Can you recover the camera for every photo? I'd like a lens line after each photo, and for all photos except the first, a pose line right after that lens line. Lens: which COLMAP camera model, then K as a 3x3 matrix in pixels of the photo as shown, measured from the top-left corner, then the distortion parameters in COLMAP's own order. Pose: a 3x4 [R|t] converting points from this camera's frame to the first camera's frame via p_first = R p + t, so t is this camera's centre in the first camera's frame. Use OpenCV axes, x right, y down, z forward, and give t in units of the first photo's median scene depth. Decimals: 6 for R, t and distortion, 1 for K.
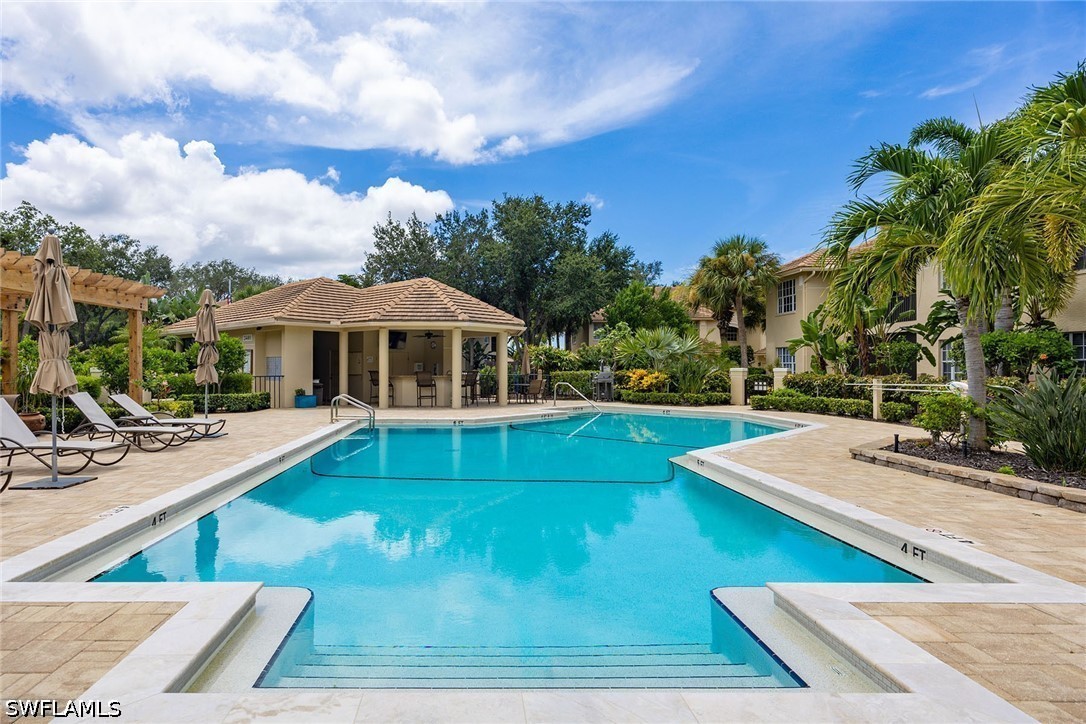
lens RADIAL K [[607.8, 0, 543.0], [0, 607.8, 362.0], [0, 0, 1]] dist [-0.002523, -0.001618]
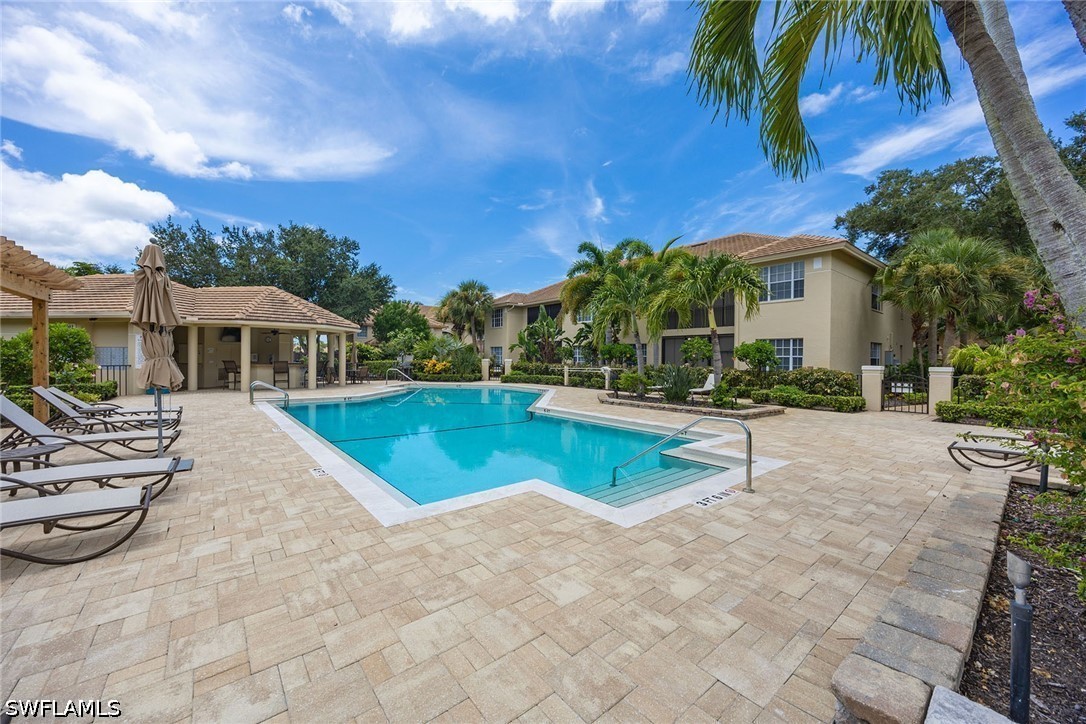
lens RADIAL K [[417.0, 0, 525.7], [0, 417.0, 358.1], [0, 0, 1]] dist [-0.007771, 0.000371]
pose [[0.784910, 0.004069, 0.619596, -0.221889], [-0.015504, 0.999794, 0.013074, -0.006849], [-0.619416, -0.019868, 0.784812, -0.003433]]
